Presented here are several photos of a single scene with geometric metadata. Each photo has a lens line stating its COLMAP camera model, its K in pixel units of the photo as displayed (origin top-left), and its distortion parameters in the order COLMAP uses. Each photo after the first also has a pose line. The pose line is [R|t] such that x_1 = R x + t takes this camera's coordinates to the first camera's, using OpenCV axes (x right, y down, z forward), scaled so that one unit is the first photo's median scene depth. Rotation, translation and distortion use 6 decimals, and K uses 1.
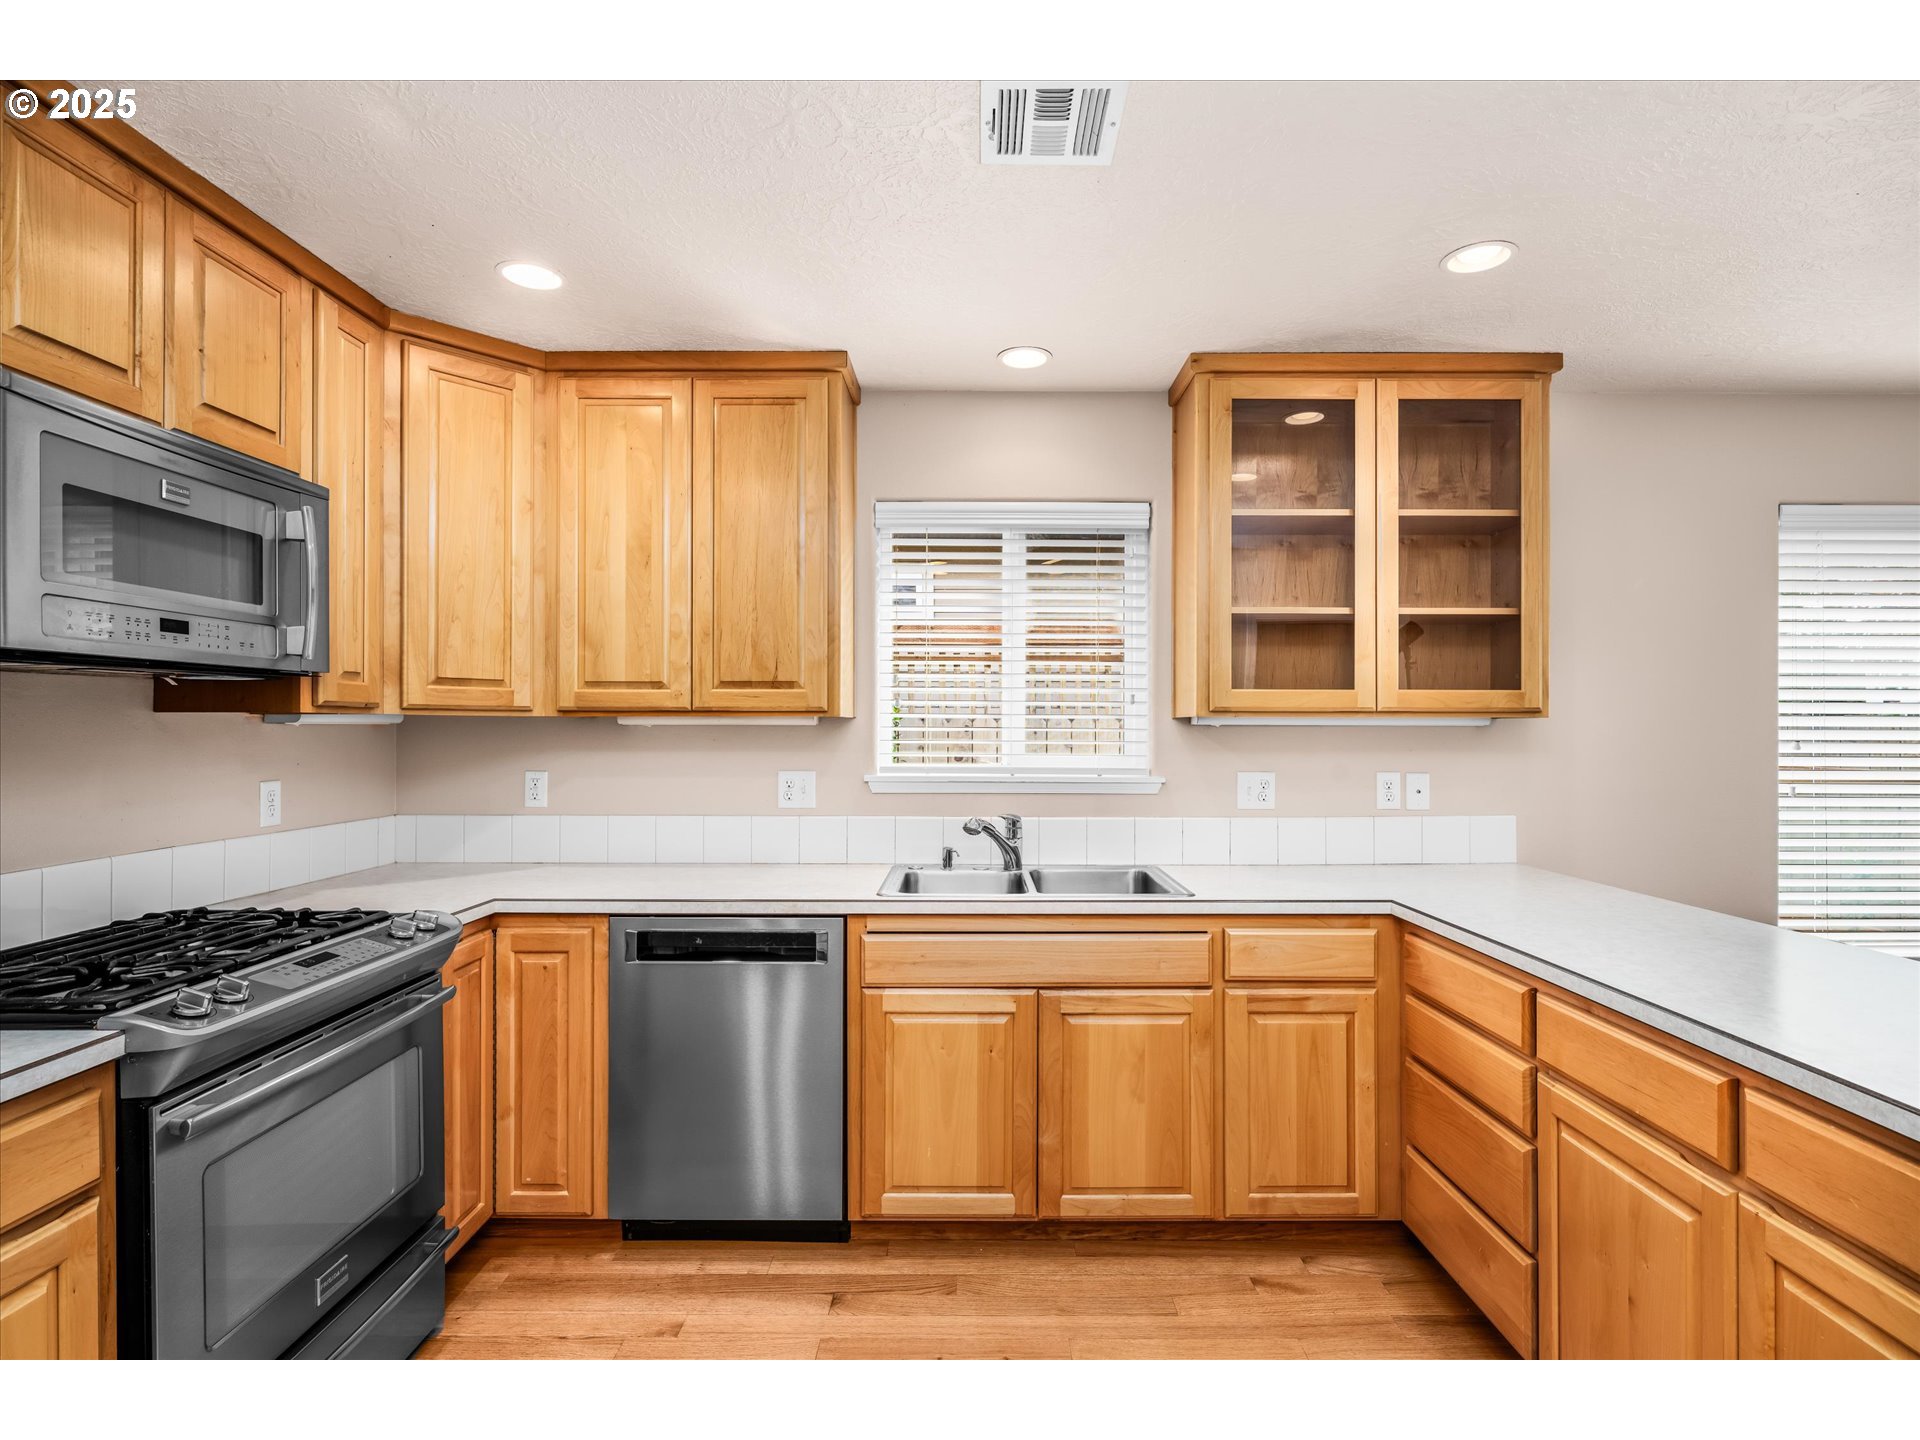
lens RADIAL K [[803.1, 0, 960.0], [0, 803.1, 720.0], [0, 0, 1]] dist [-0.001585, -0.000210]
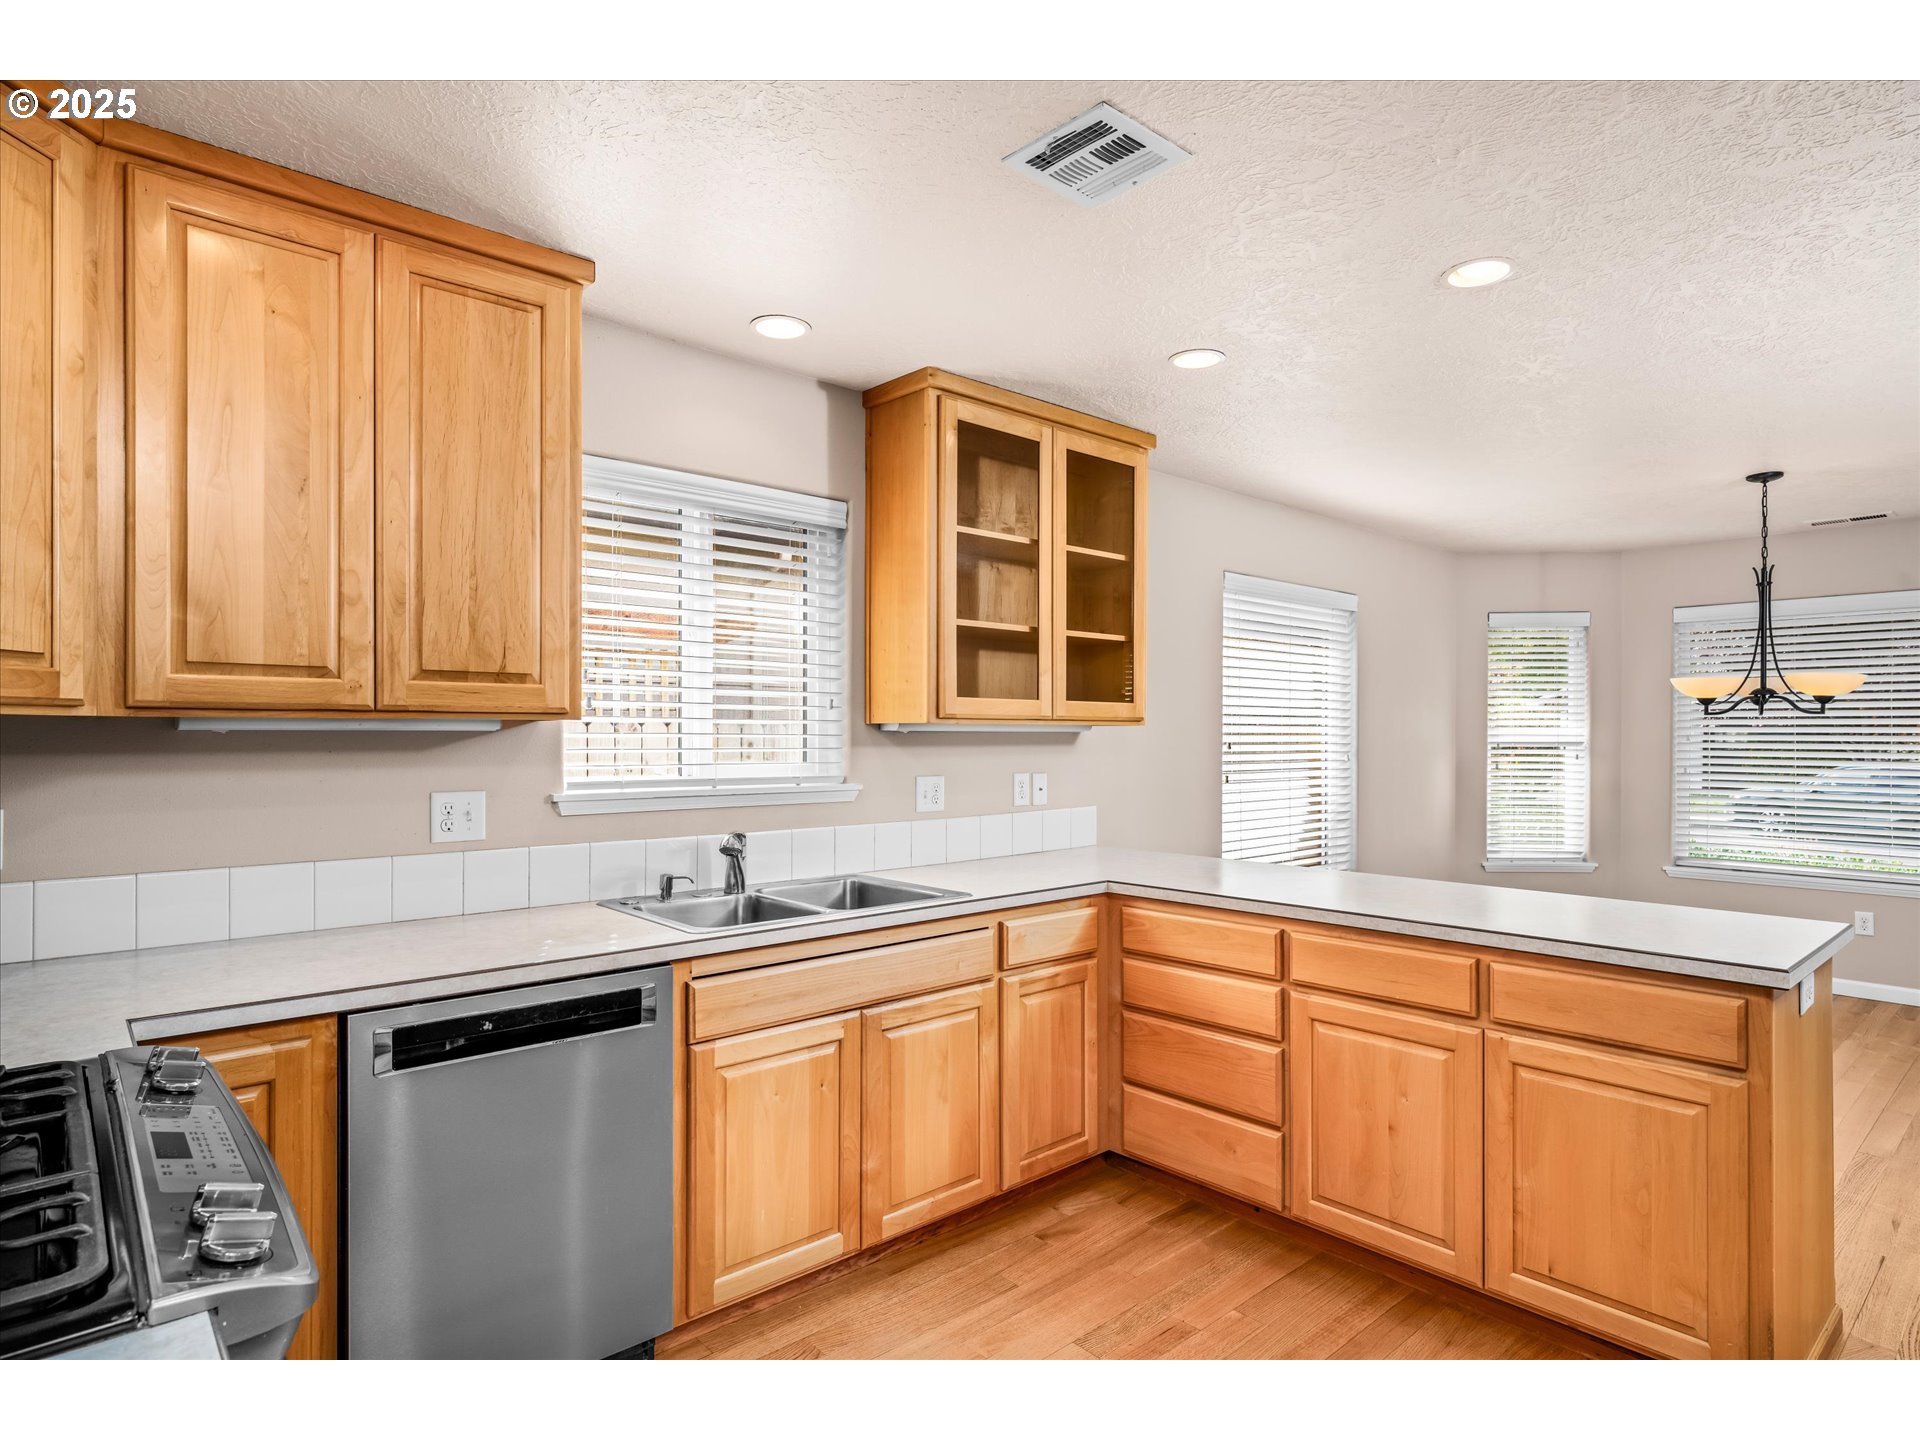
lens RADIAL K [[866.7, 0, 957.1], [0, 866.7, 730.1], [0, 0, 1]] dist [0.000243, 0.000062]
pose [[0.813851, 0.002165, 0.581069, -0.389470], [-0.006283, 0.999967, 0.005075, -0.001391], [-0.581039, -0.007781, 0.813838, 0.096829]]
